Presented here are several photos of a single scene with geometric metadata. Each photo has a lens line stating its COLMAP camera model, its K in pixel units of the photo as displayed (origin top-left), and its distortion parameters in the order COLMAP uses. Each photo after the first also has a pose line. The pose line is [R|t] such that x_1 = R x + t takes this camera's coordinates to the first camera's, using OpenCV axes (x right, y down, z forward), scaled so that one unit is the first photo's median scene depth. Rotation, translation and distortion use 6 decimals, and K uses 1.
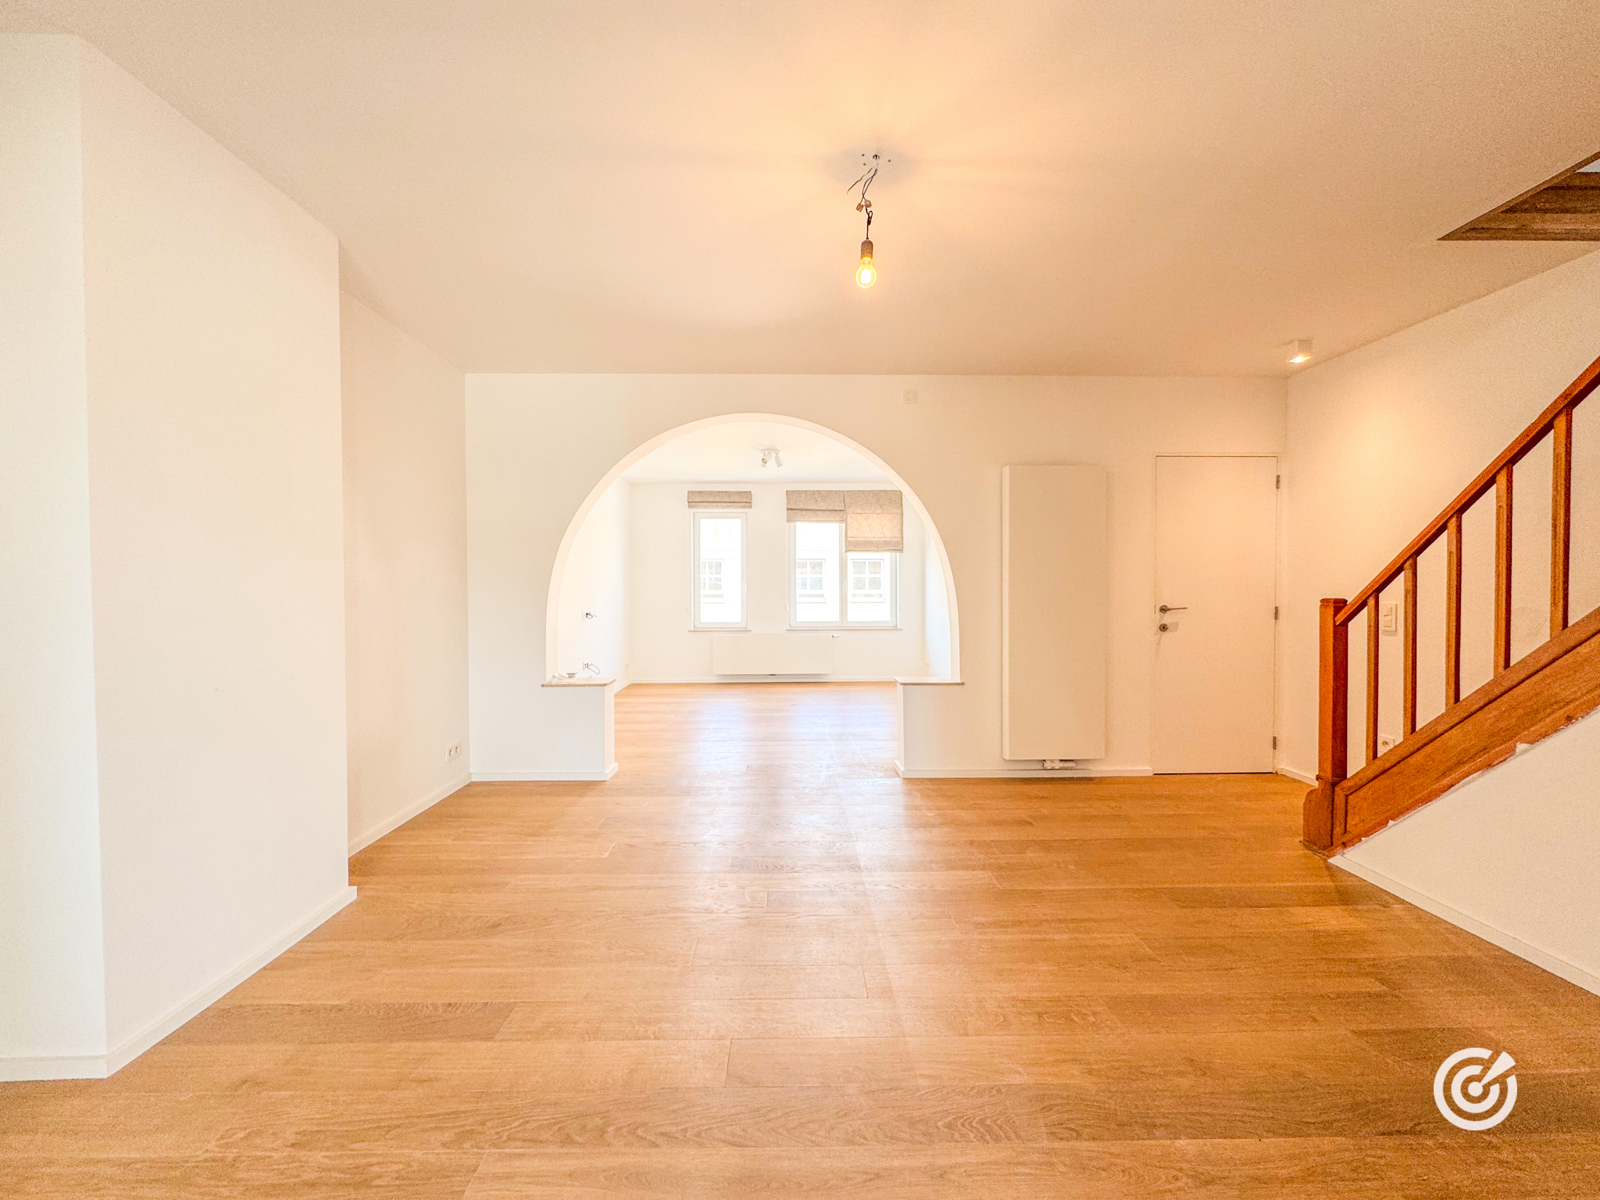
lens RADIAL K [[644.5, 0, 813.3], [0, 644.5, 599.3], [0, 0, 1]] dist [-0.005403, 0.000448]
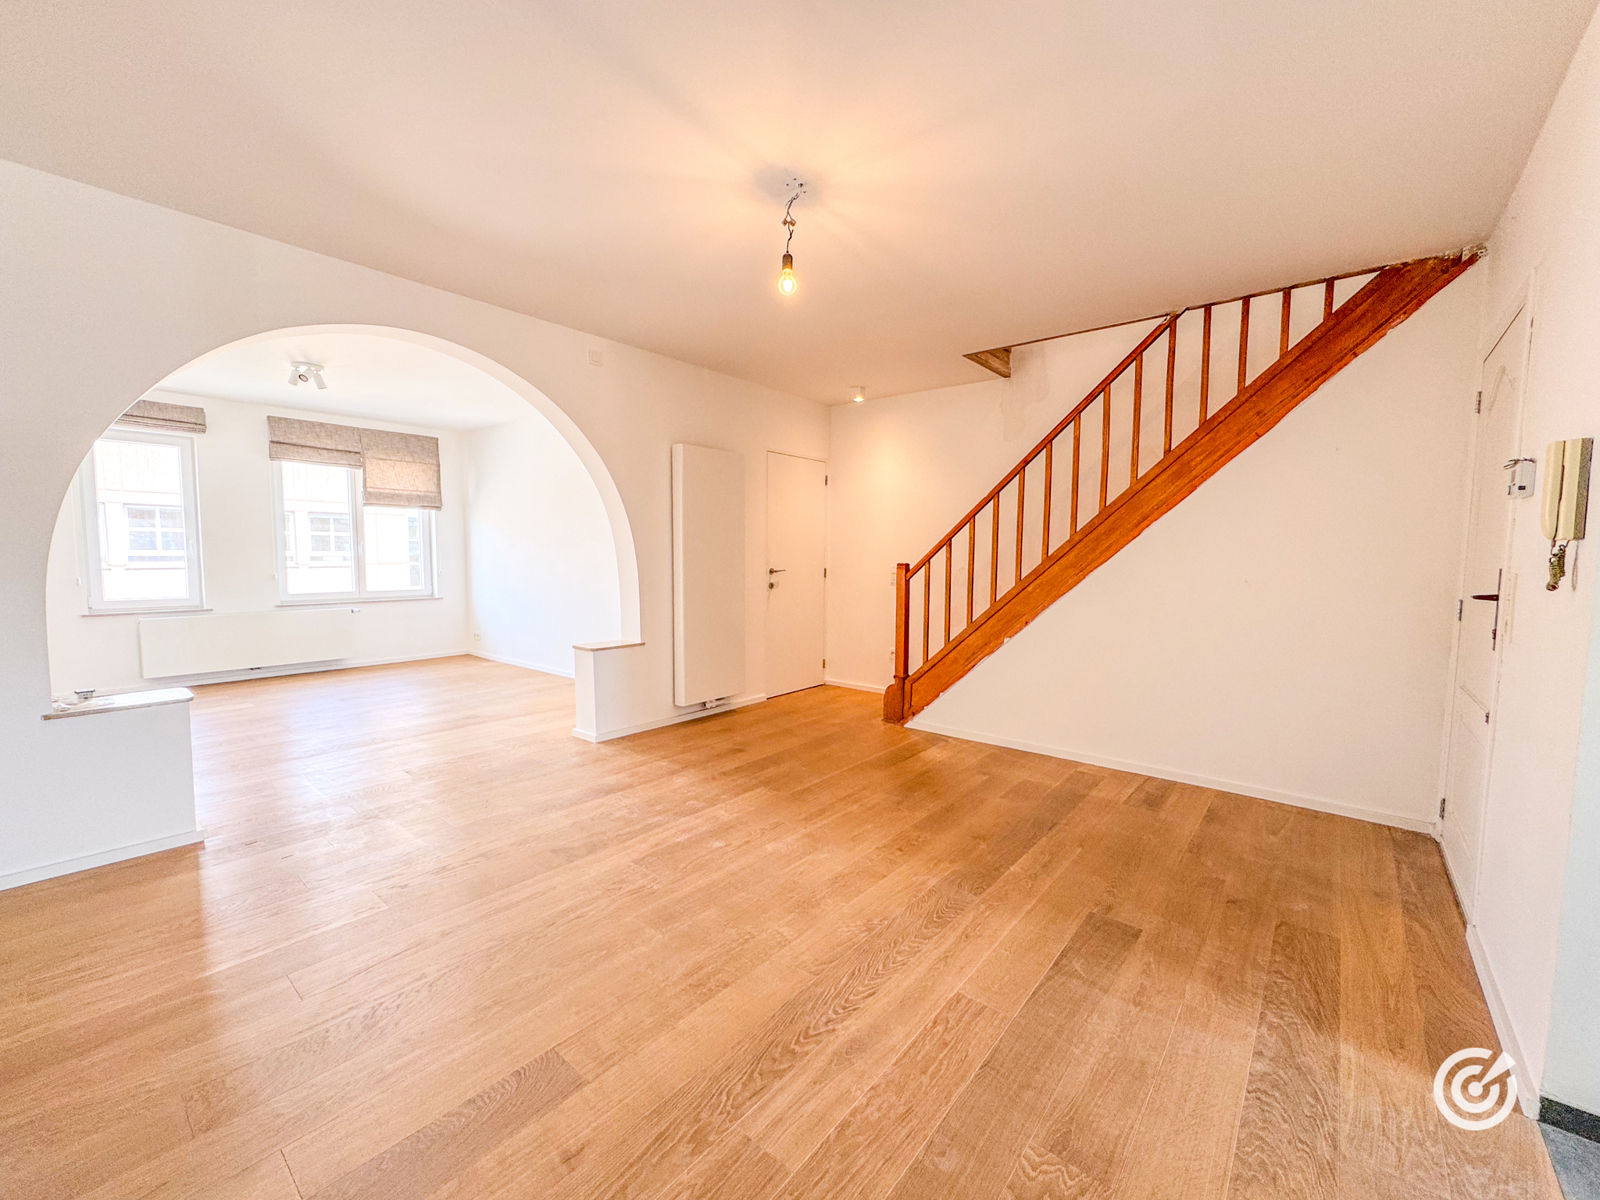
lens RADIAL K [[644.5, 0, 811.3], [0, 644.5, 599.4], [0, 0, 1]] dist [-0.005403, 0.000448]
pose [[0.649131, -0.046940, 0.759227, -0.454962], [0.002902, 0.998240, 0.059237, -0.005572], [-0.760671, -0.036249, 0.648125, 0.116042]]
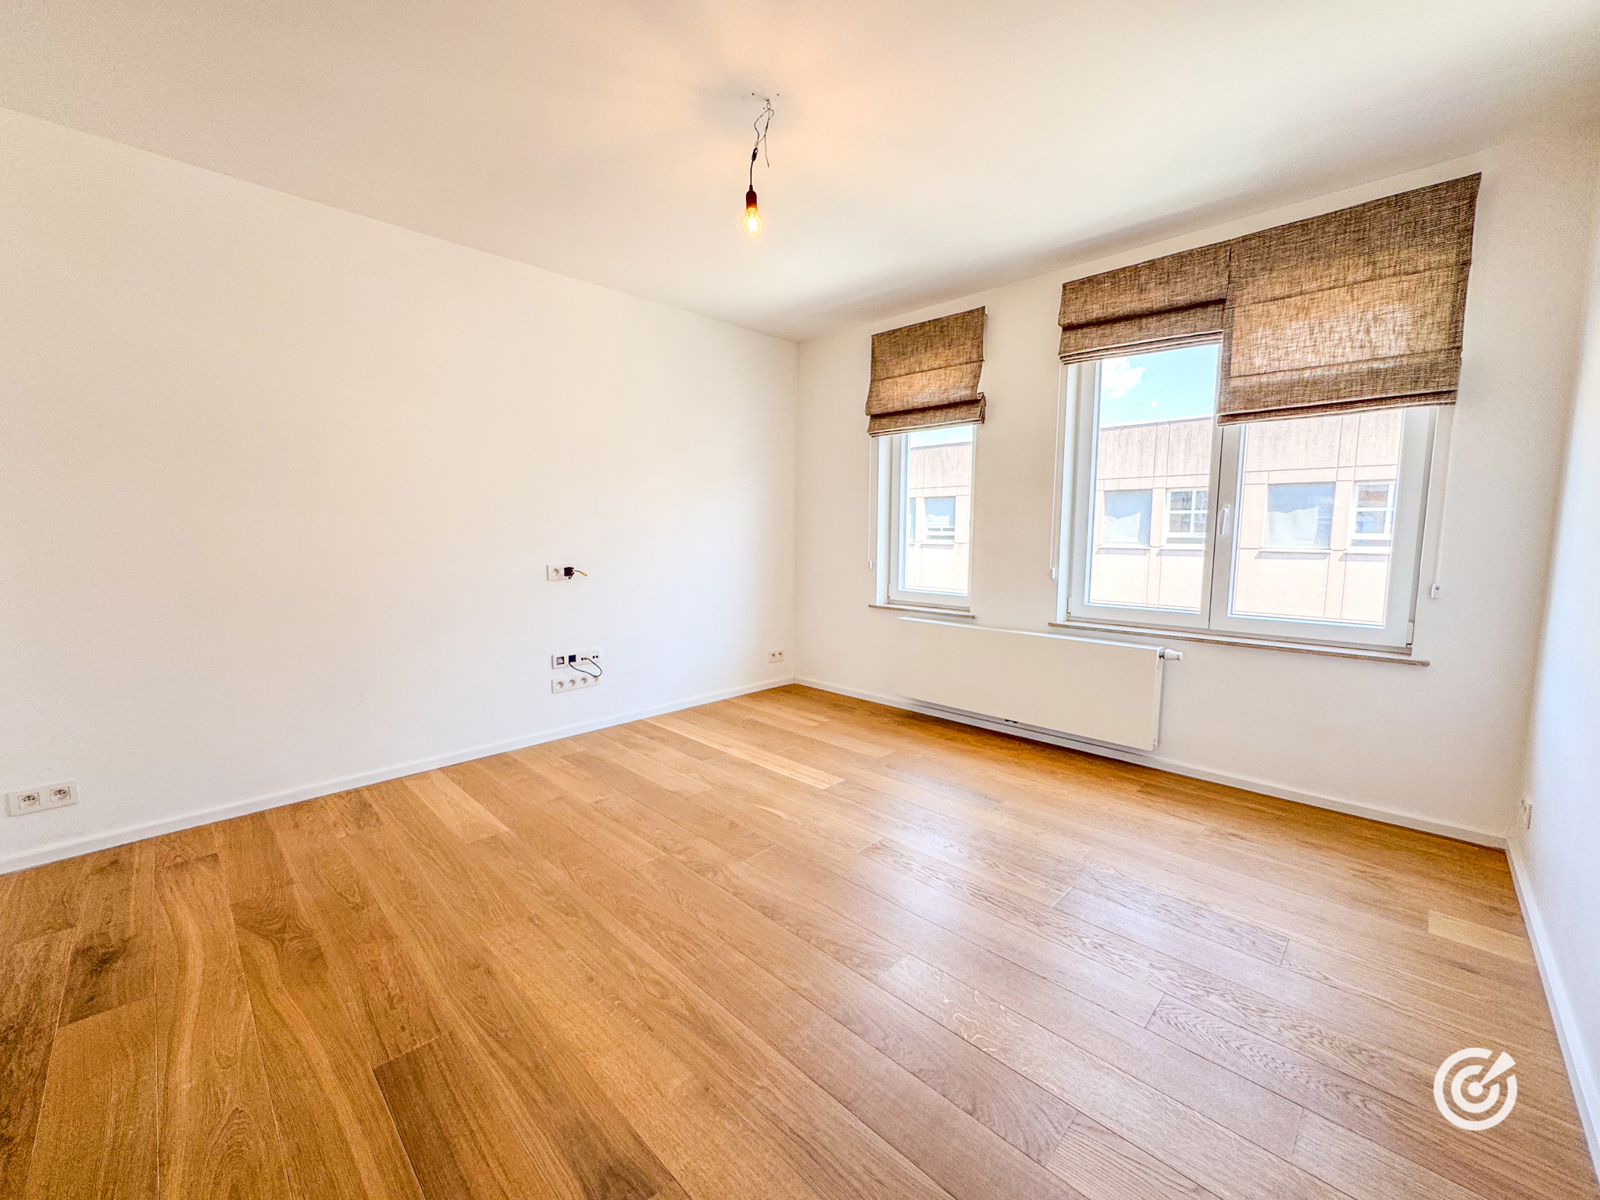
lens RADIAL K [[644.5, 0, 810.1], [0, 644.5, 597.7], [0, 0, 1]] dist [-0.005403, 0.000448]
pose [[0.708005, 0.080770, -0.701573, 0.322700], [-0.018194, 0.995194, 0.096213, -0.018140], [0.705973, -0.055355, 0.706072, 1.329426]]
